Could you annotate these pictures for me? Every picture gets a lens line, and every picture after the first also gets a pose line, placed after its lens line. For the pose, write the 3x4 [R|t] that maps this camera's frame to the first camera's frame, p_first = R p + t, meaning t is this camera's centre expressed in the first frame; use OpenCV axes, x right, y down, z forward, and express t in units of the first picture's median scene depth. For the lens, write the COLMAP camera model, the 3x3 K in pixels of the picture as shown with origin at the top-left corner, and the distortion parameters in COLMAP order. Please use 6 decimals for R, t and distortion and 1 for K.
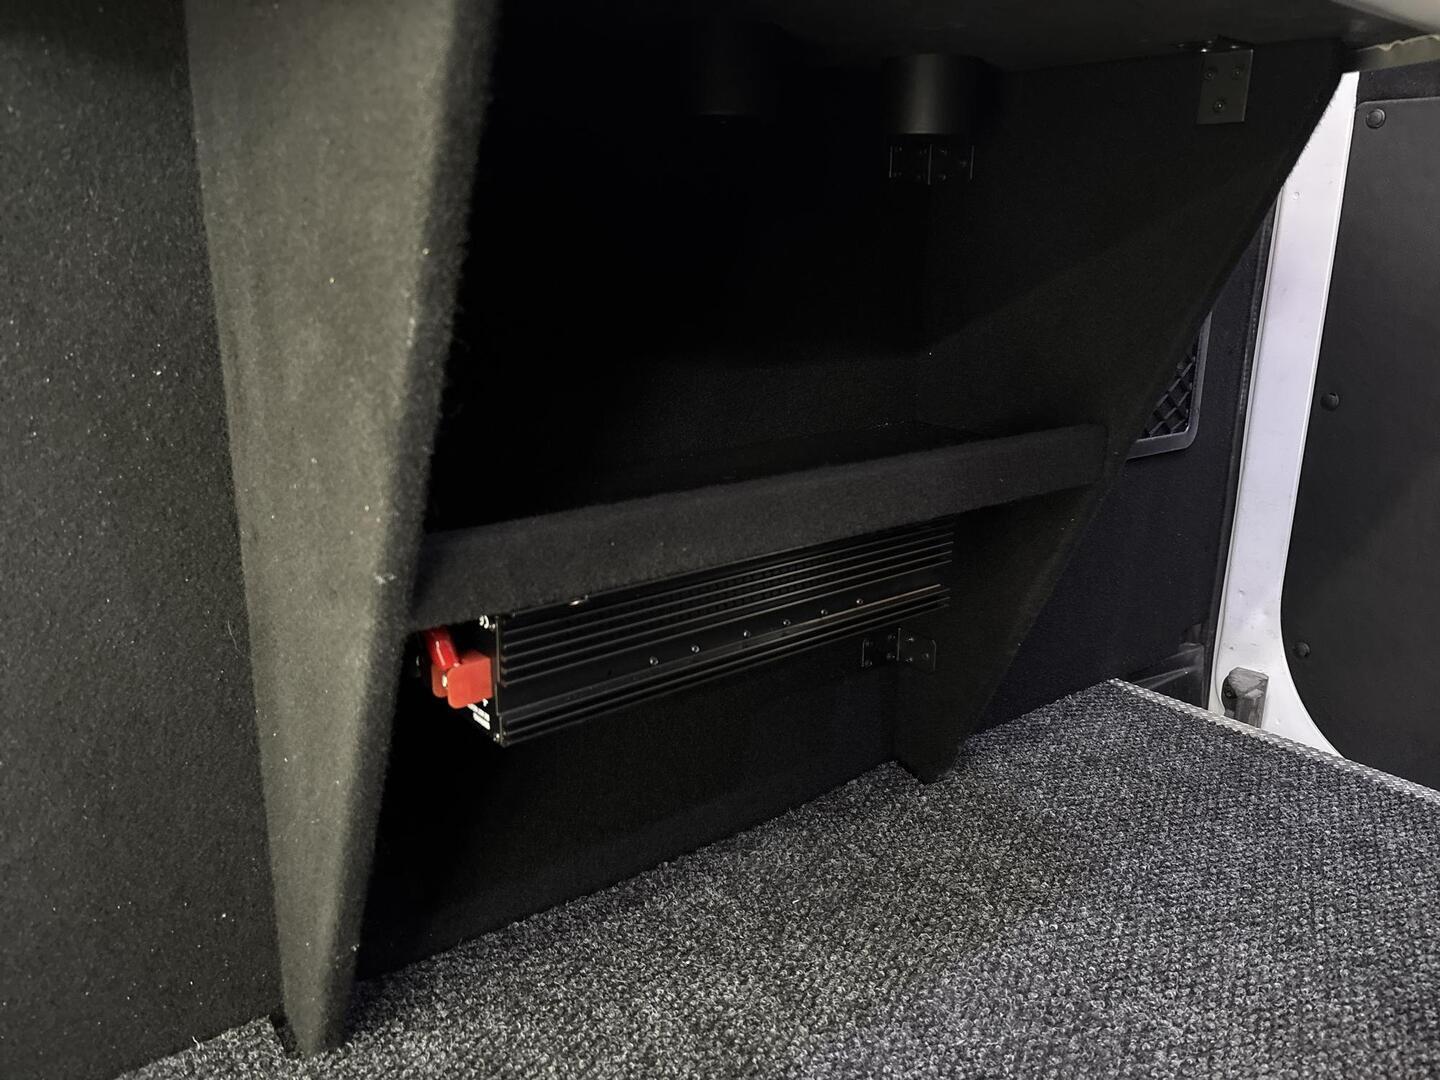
lens RADIAL K [[1093.0, 0, 722.1], [0, 1093.0, 539.4], [0, 0, 1]] dist [0.014692, -0.021584]
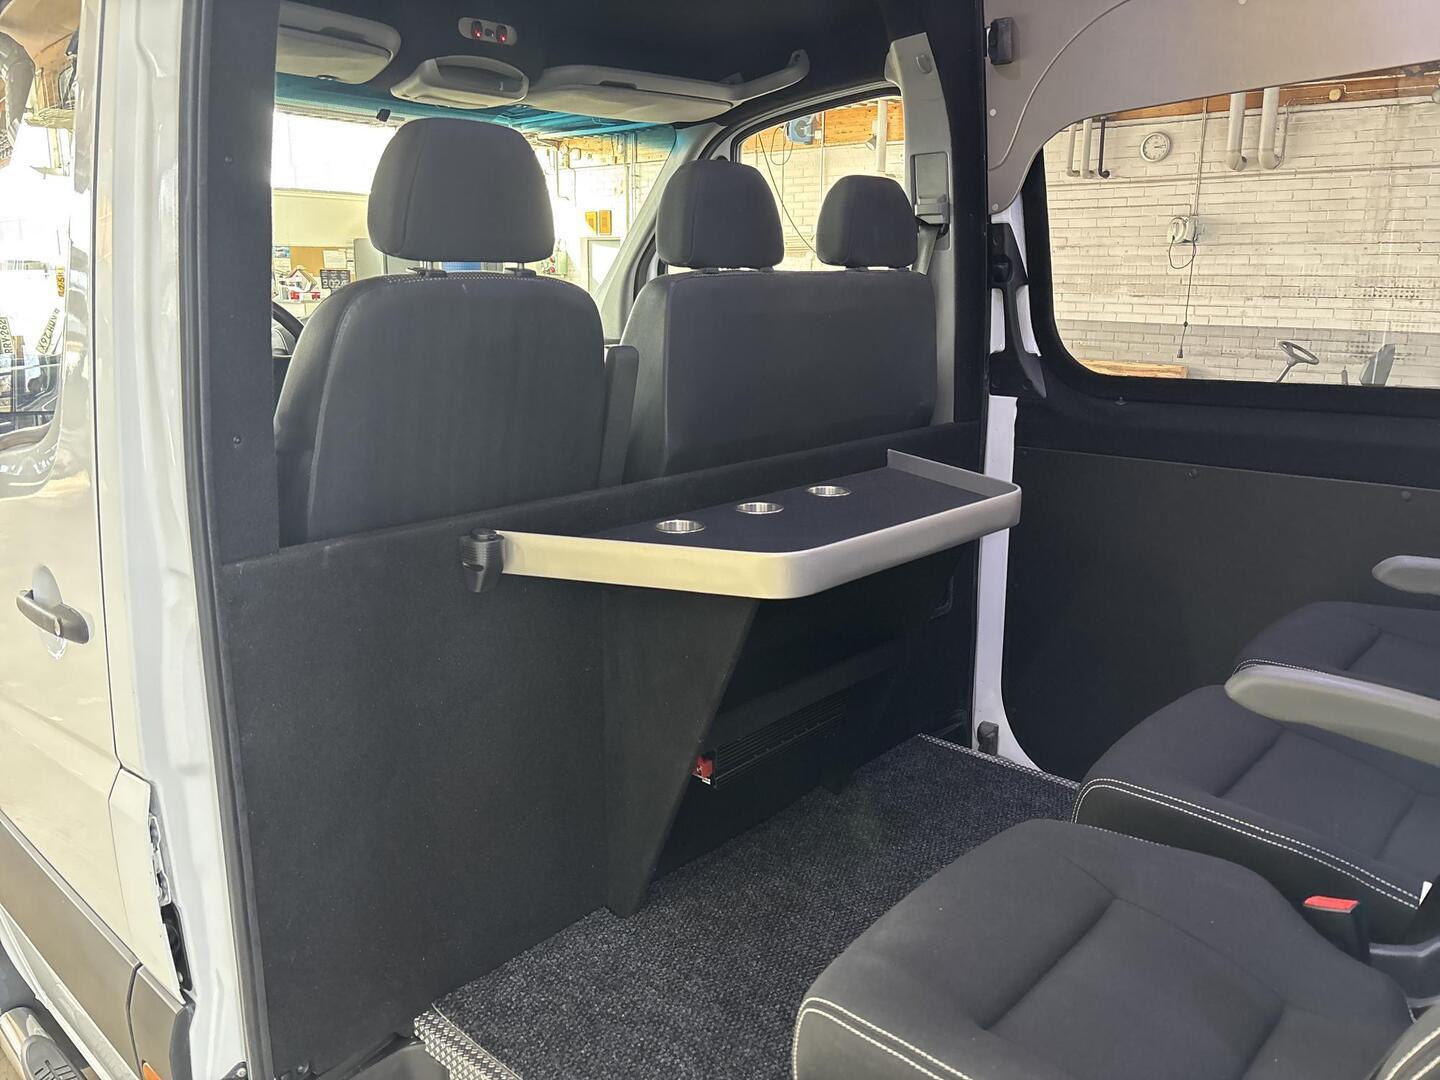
lens RADIAL K [[1093.0, 0, 717.3], [0, 1093.0, 537.6], [0, 0, 1]] dist [0.014692, -0.021584]
pose [[0.986887, -0.049655, 0.153586, -0.335352], [0.054929, 0.998031, -0.030283, -0.218965], [-0.151780, 0.038322, 0.987671, -1.056501]]
